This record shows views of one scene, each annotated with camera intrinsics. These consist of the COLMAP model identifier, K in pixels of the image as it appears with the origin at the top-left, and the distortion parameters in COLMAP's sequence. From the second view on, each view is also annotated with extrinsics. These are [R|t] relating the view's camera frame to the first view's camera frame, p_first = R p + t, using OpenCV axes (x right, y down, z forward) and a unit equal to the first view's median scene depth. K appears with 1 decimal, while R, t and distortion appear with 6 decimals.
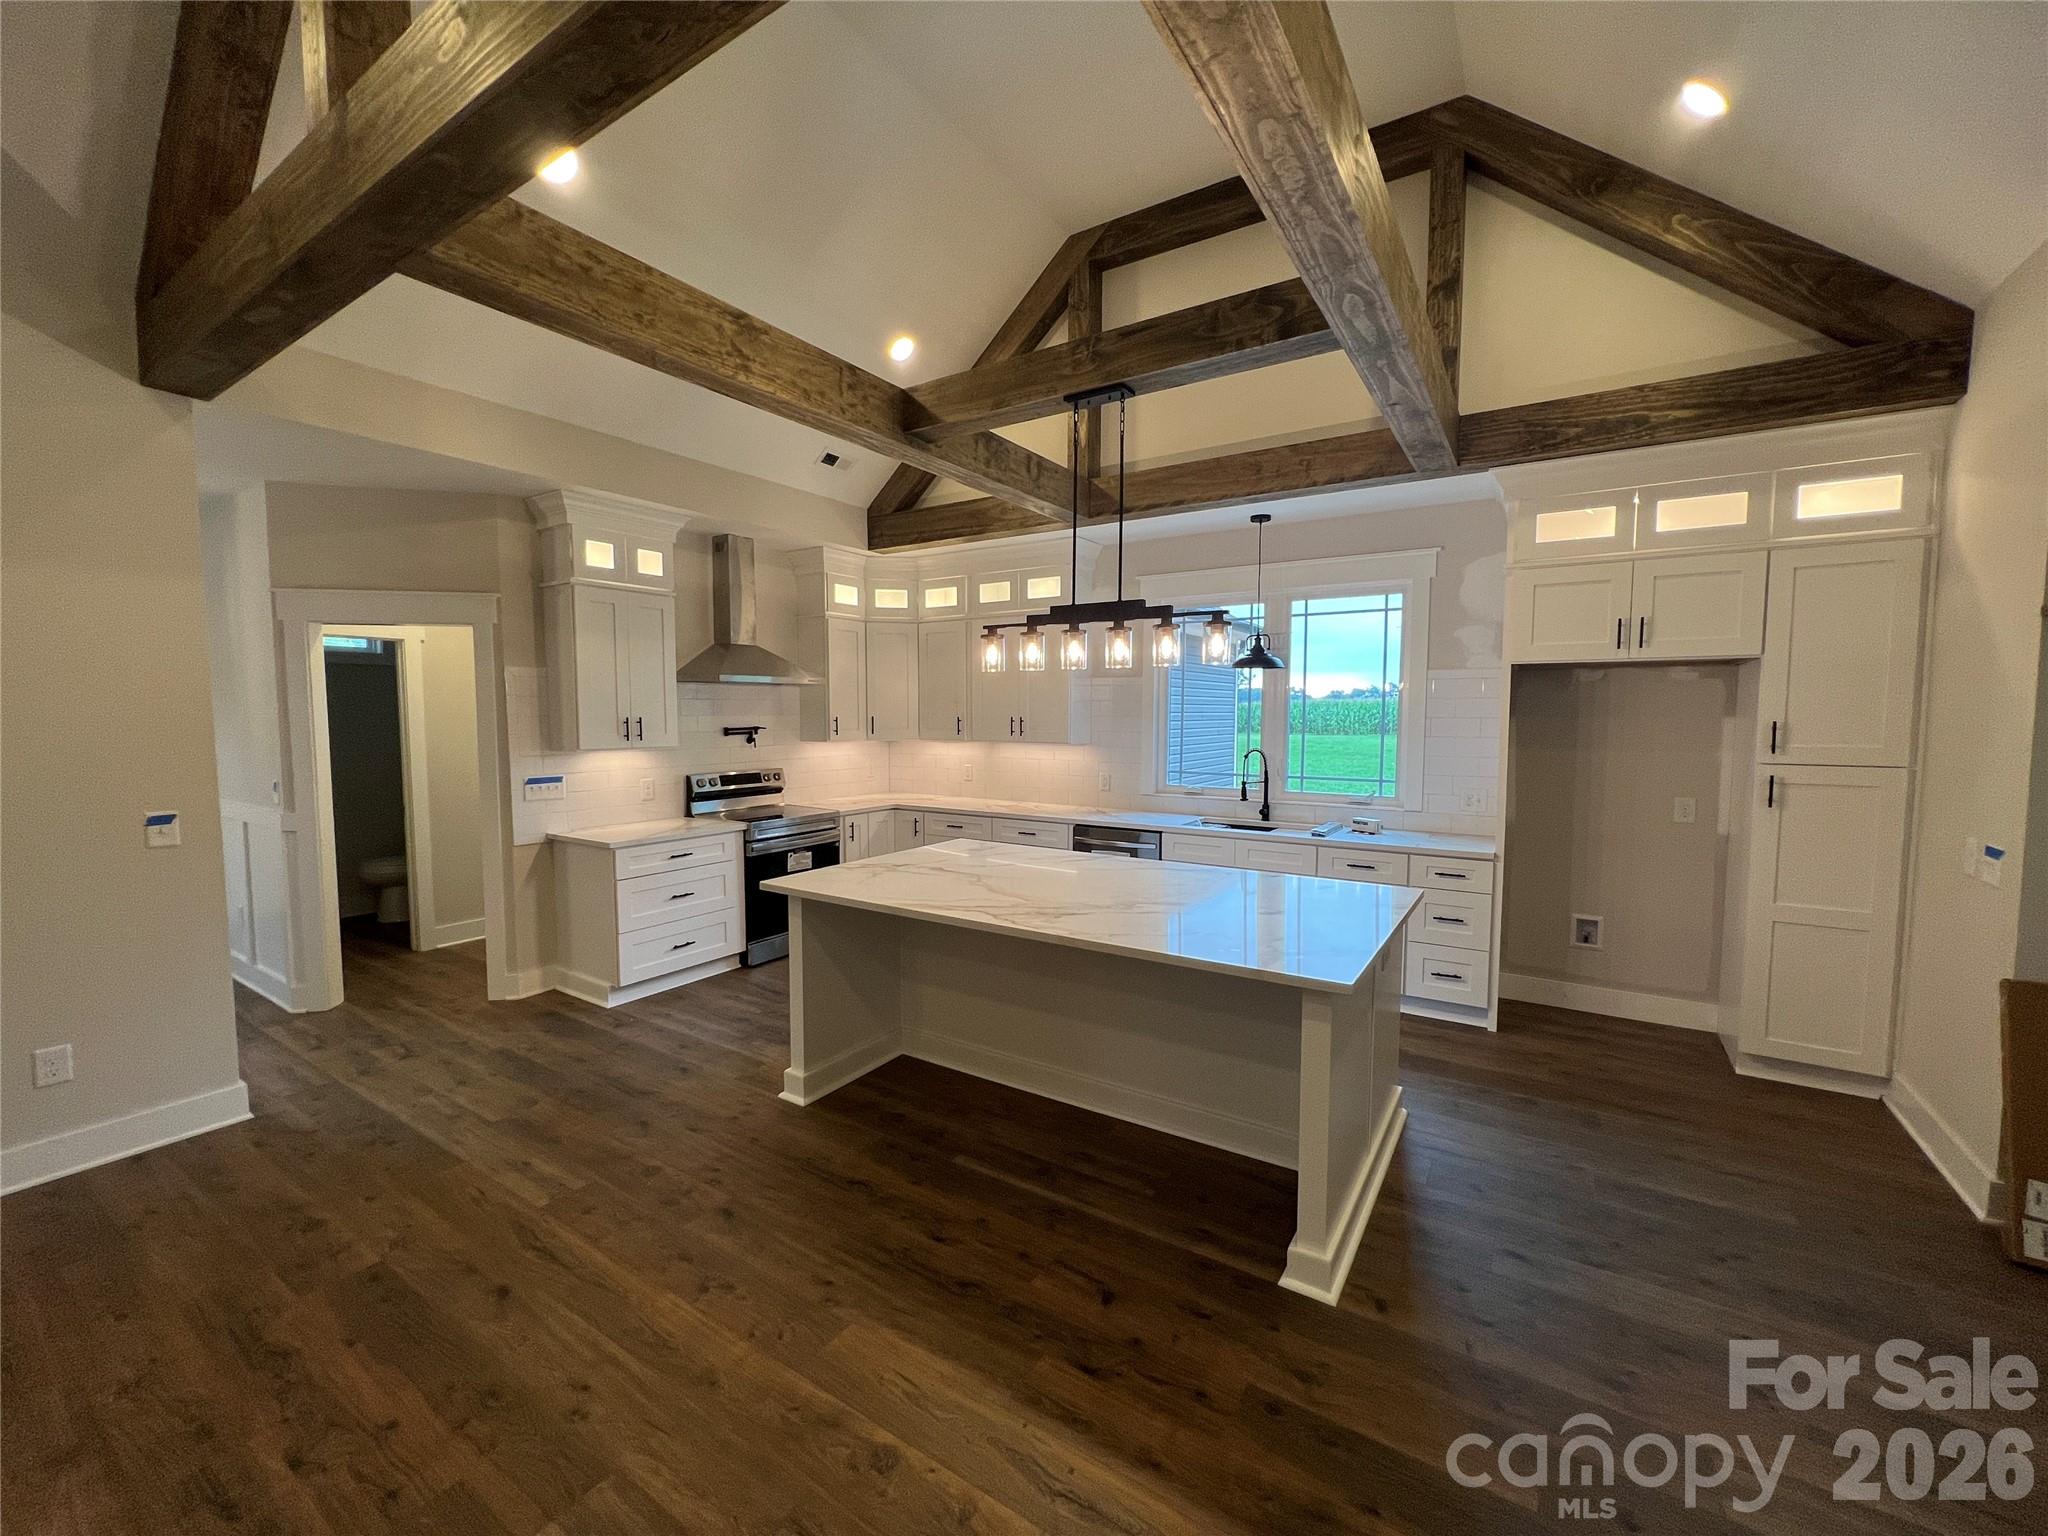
lens RADIAL K [[822.5, 0, 1020.0], [0, 822.5, 768.6], [0, 0, 1]] dist [-0.002202, 0.000276]
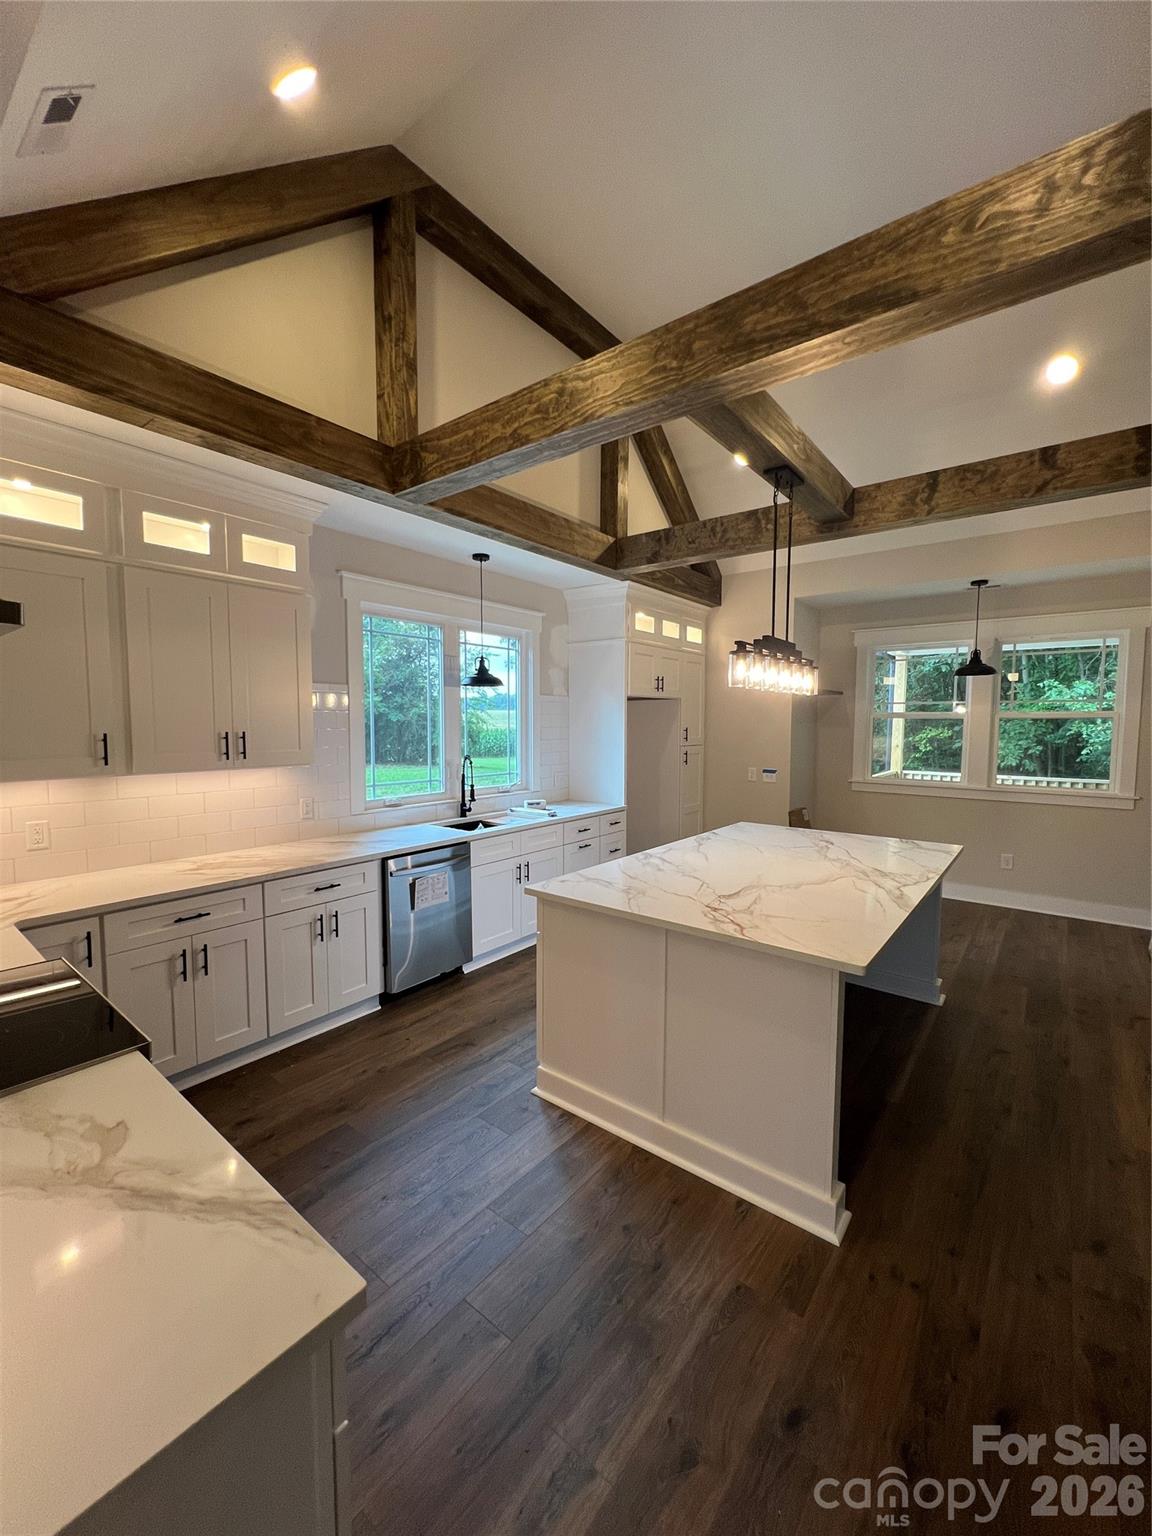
lens RADIAL K [[616.8, 0, 575.4], [0, 616.8, 765.0], [0, 0, 1]] dist [-0.002202, 0.000276]
pose [[0.092216, -0.071094, 0.993198, -0.935730], [0.065759, 0.995705, 0.065168, -0.095714], [-0.993565, 0.059302, 0.096495, 1.292947]]
